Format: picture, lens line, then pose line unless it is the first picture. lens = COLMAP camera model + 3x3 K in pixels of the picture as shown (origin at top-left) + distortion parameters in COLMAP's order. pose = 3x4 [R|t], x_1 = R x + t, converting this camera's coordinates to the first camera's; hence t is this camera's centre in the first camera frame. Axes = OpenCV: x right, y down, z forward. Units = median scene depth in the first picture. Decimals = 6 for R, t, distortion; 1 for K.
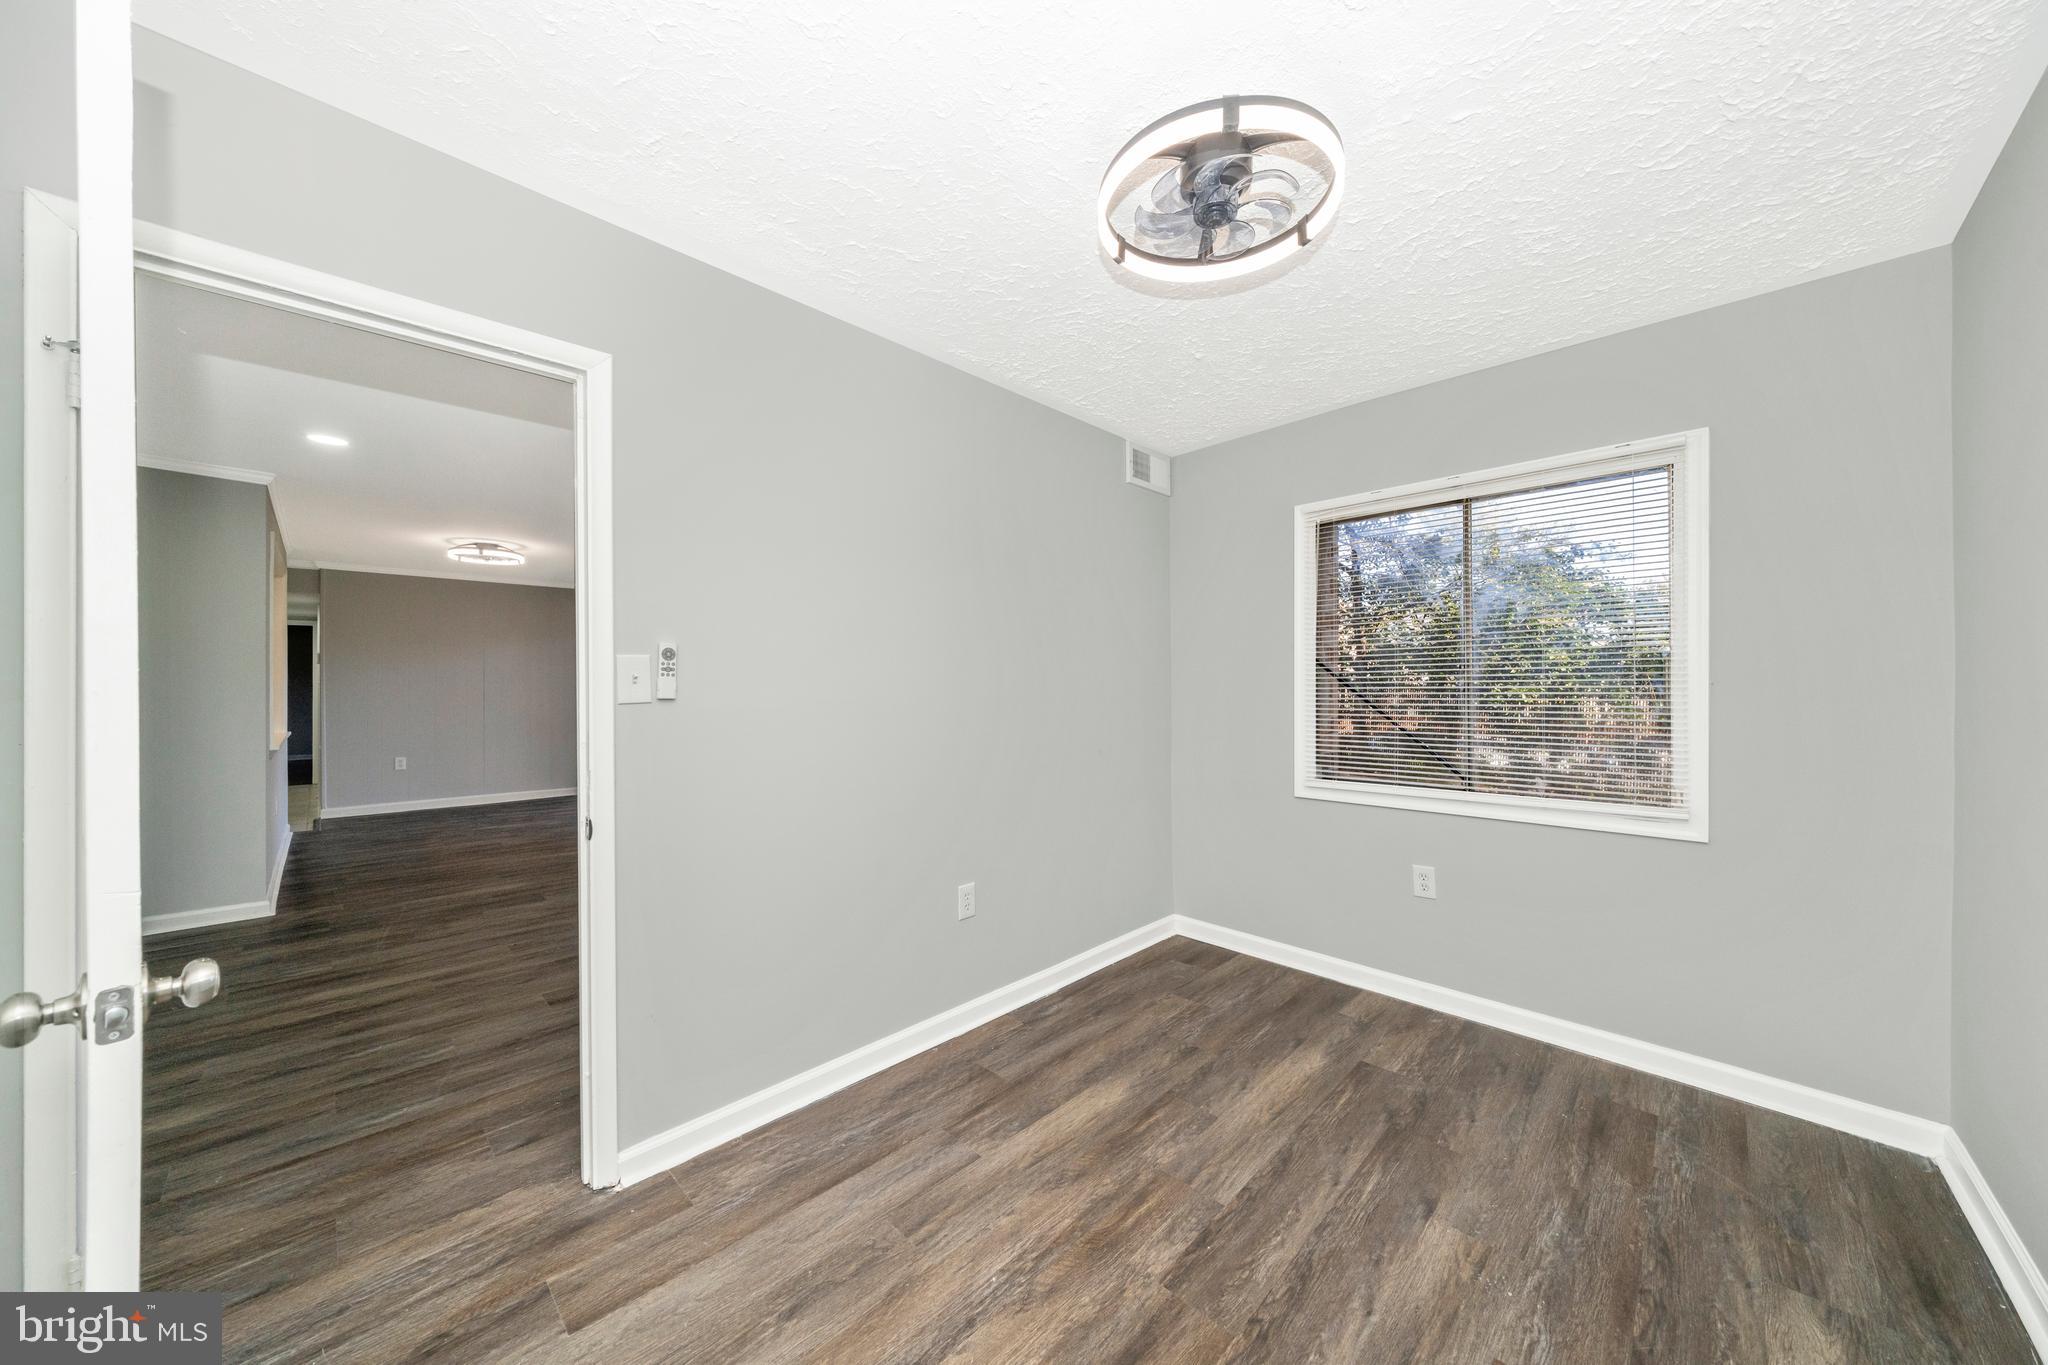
lens RADIAL K [[702.5, 0, 1004.7], [0, 702.5, 689.3], [0, 0, 1]] dist [-0.004828, -0.000194]
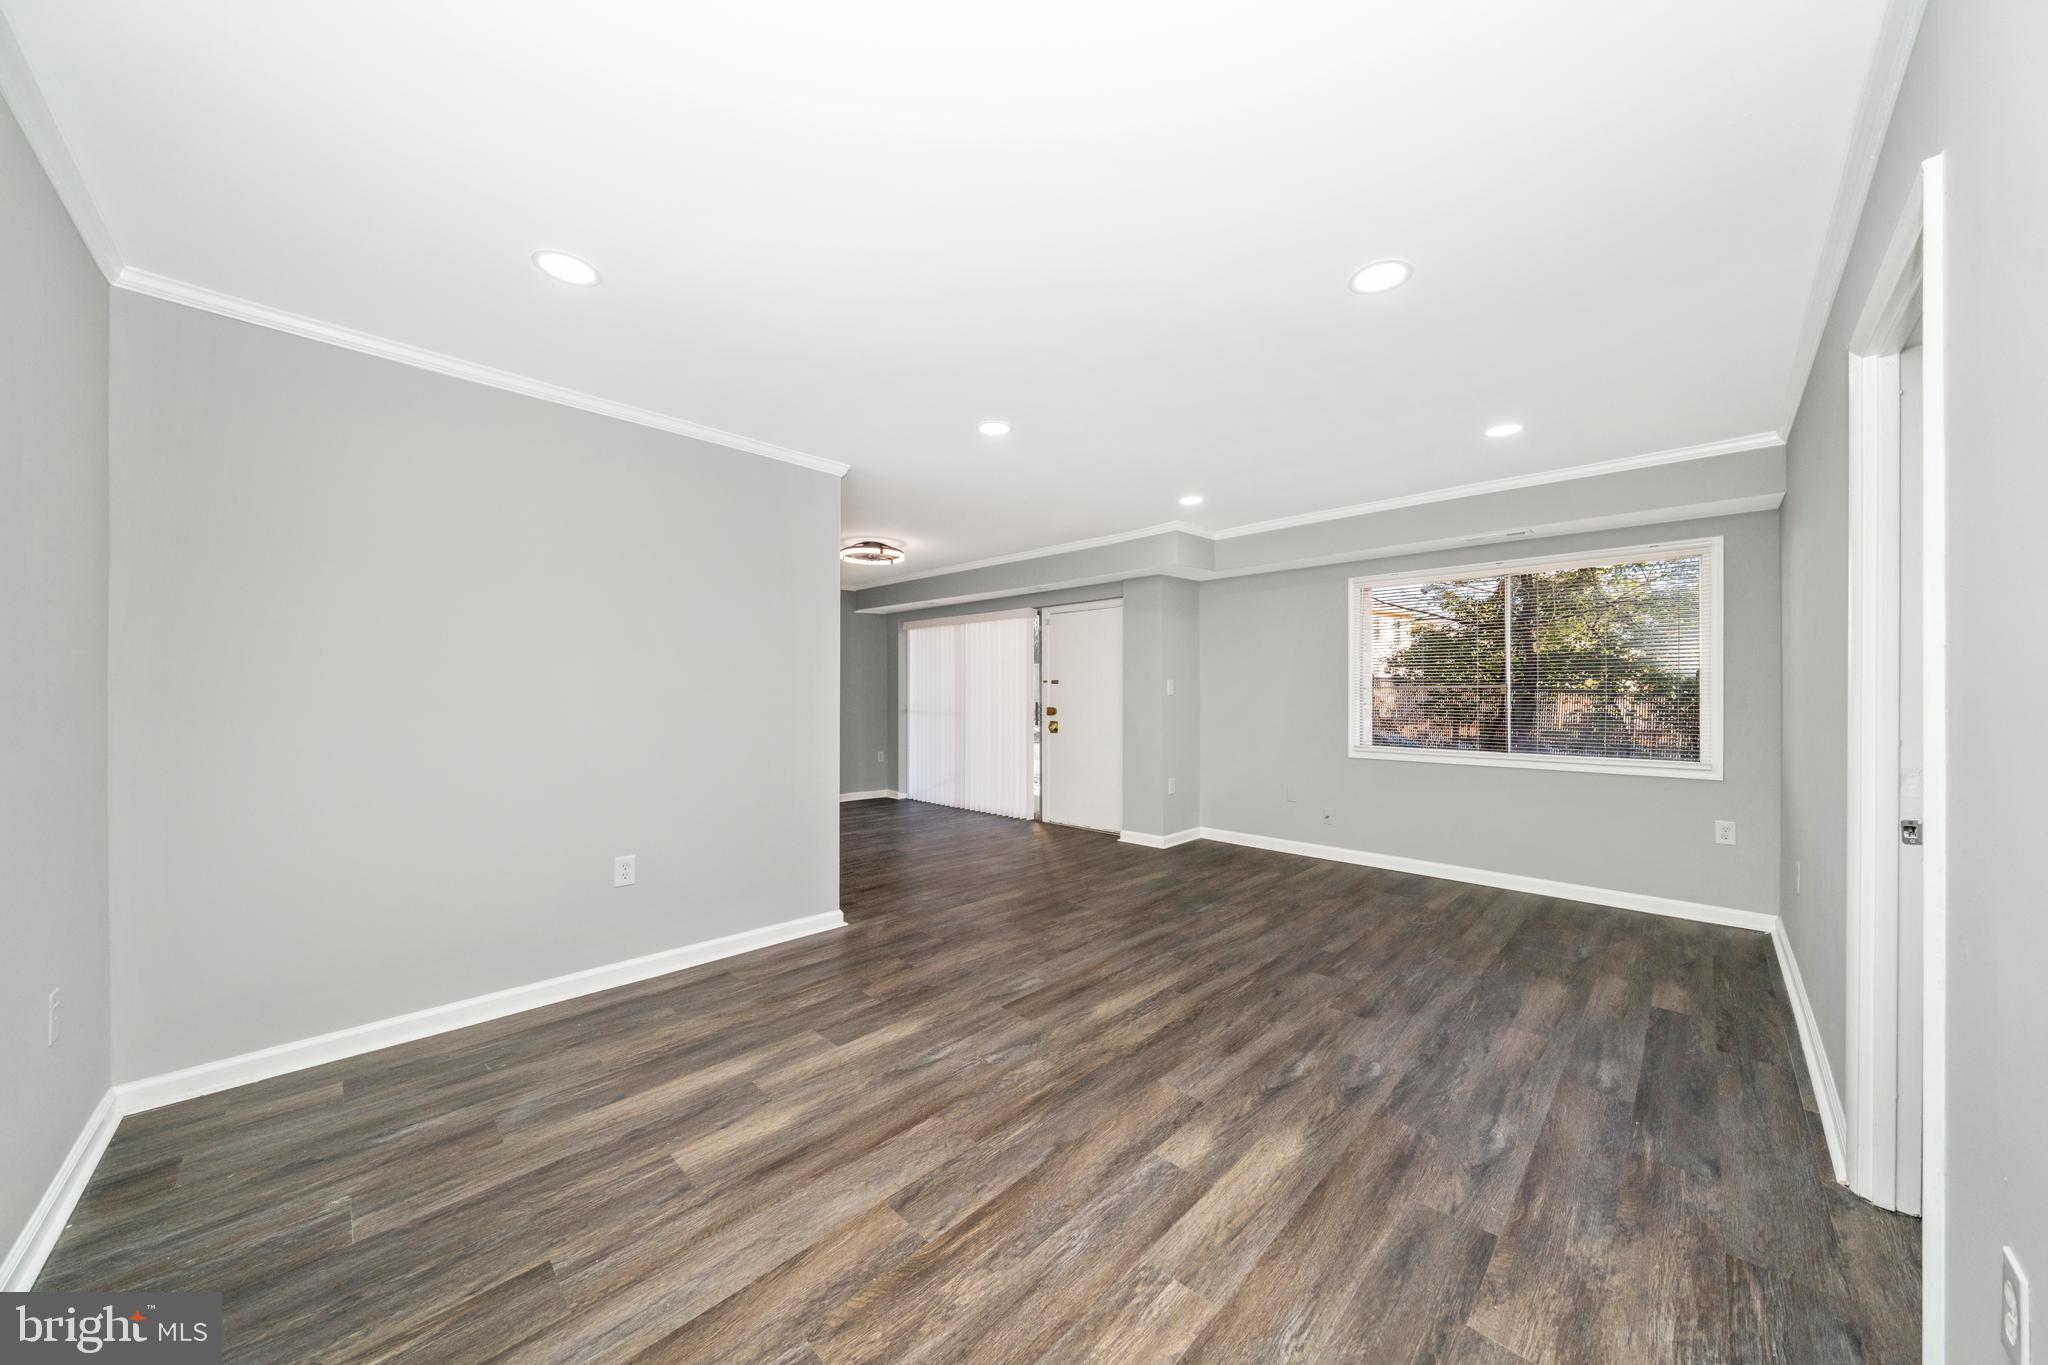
lens RADIAL K [[702.5, 0, 1010.3], [0, 702.5, 695.6], [0, 0, 1]] dist [-0.004828, -0.000194]
pose [[0.999998, -0.001994, 0.000093, -1.114233], [0.001994, 0.999994, 0.002683, 0.006475], [-0.000098, -0.002683, 0.999996, 0.041736]]
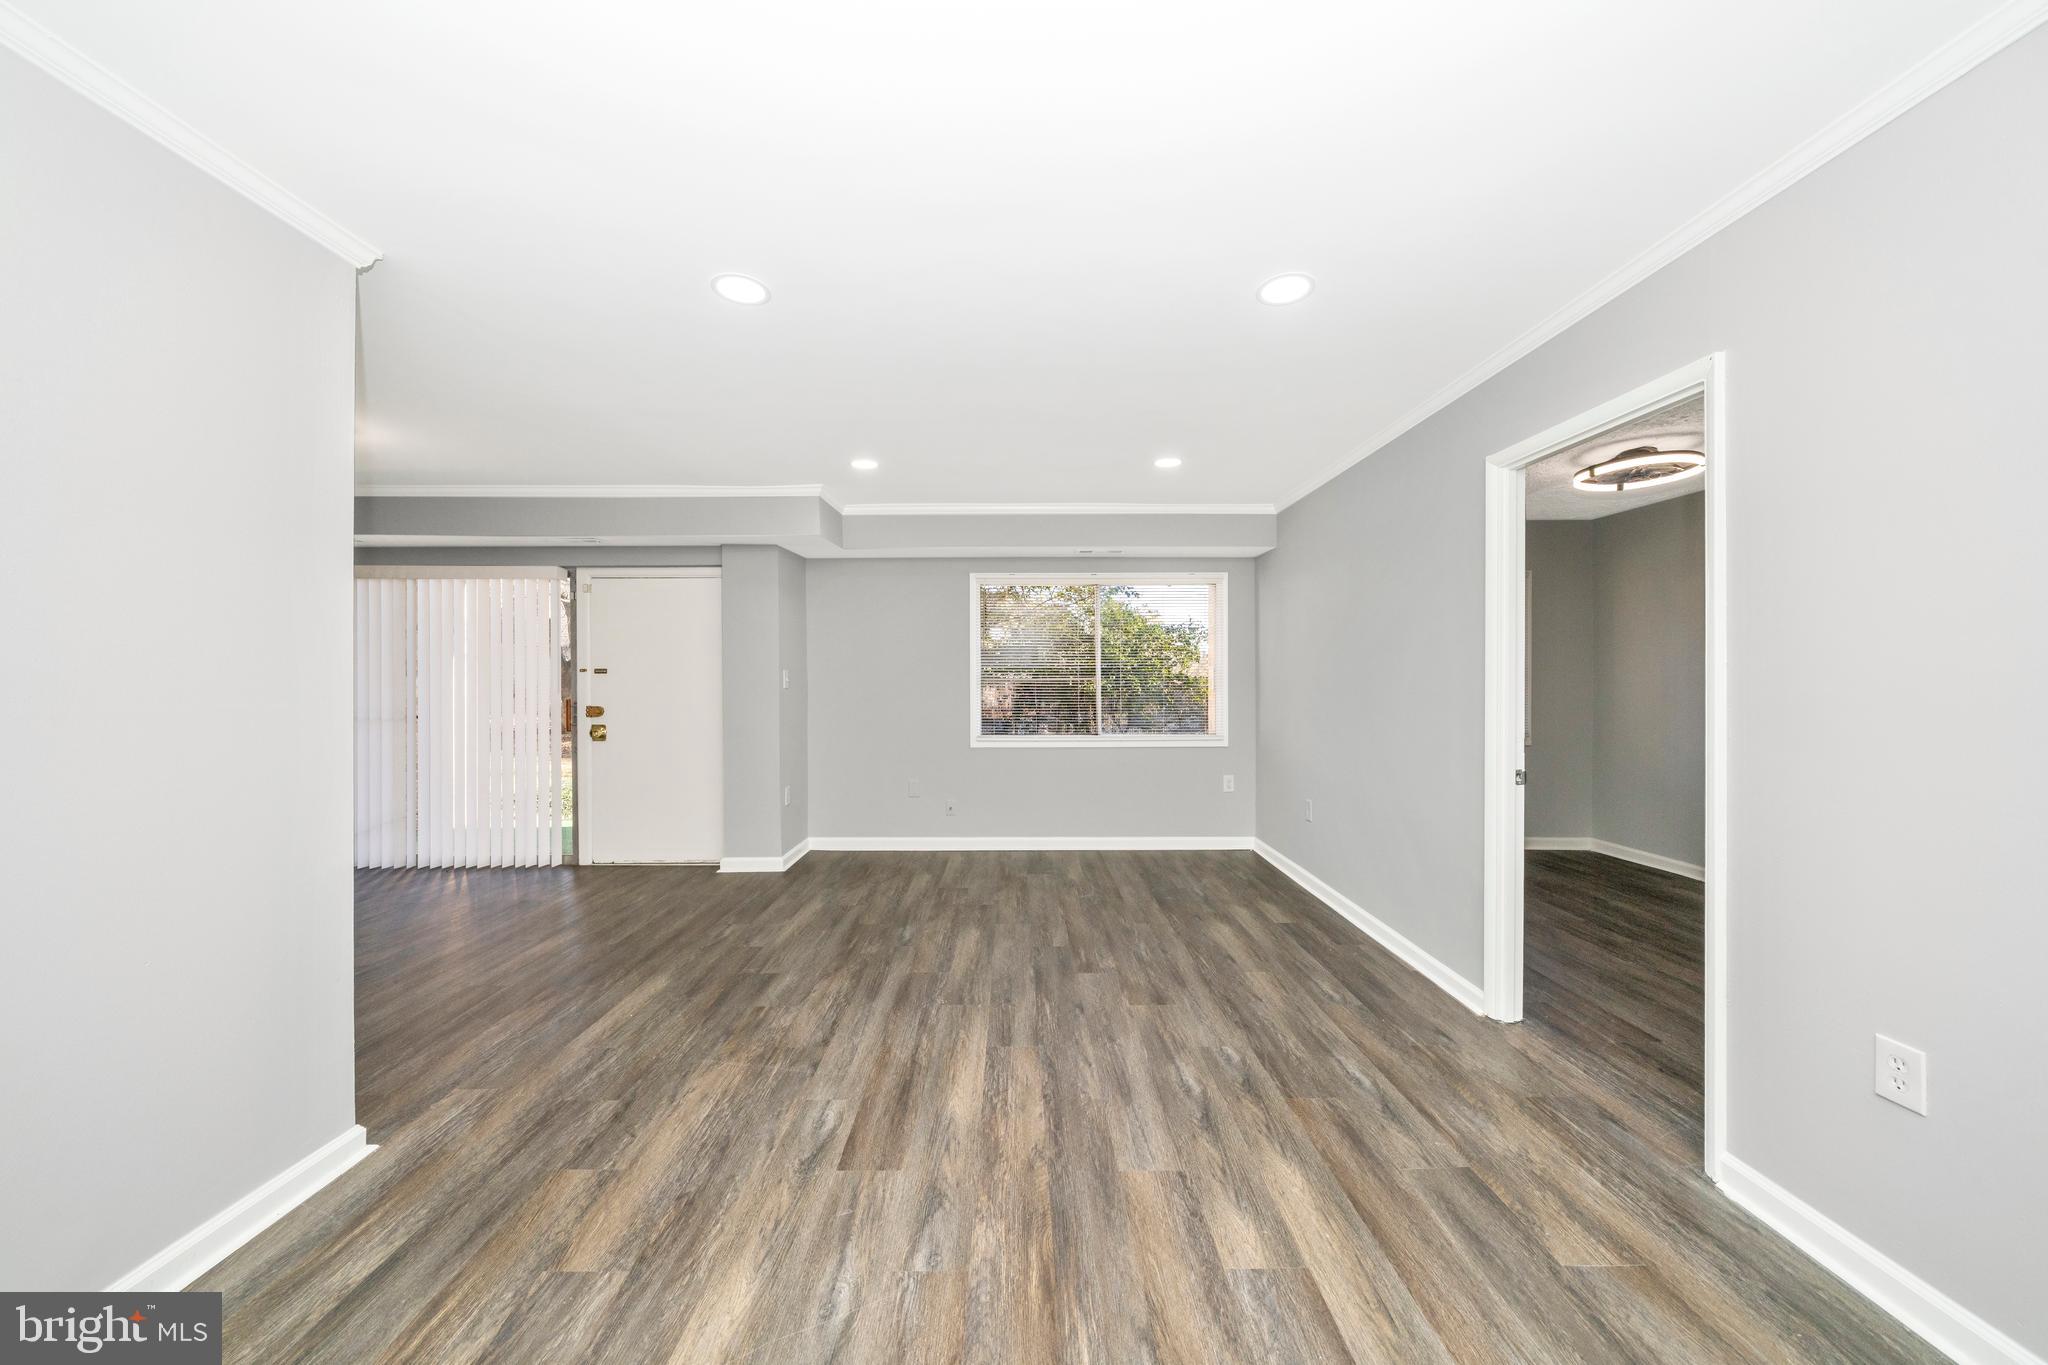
lens RADIAL K [[702.5, 0, 1026.9], [0, 702.5, 682.3], [0, 0, 1]] dist [-0.004828, -0.000194]
pose [[0.696897, -0.006682, 0.717140, -1.464300], [0.004783, 0.999978, 0.004668, -0.008020], [-0.717155, 0.000177, 0.696914, 0.442582]]
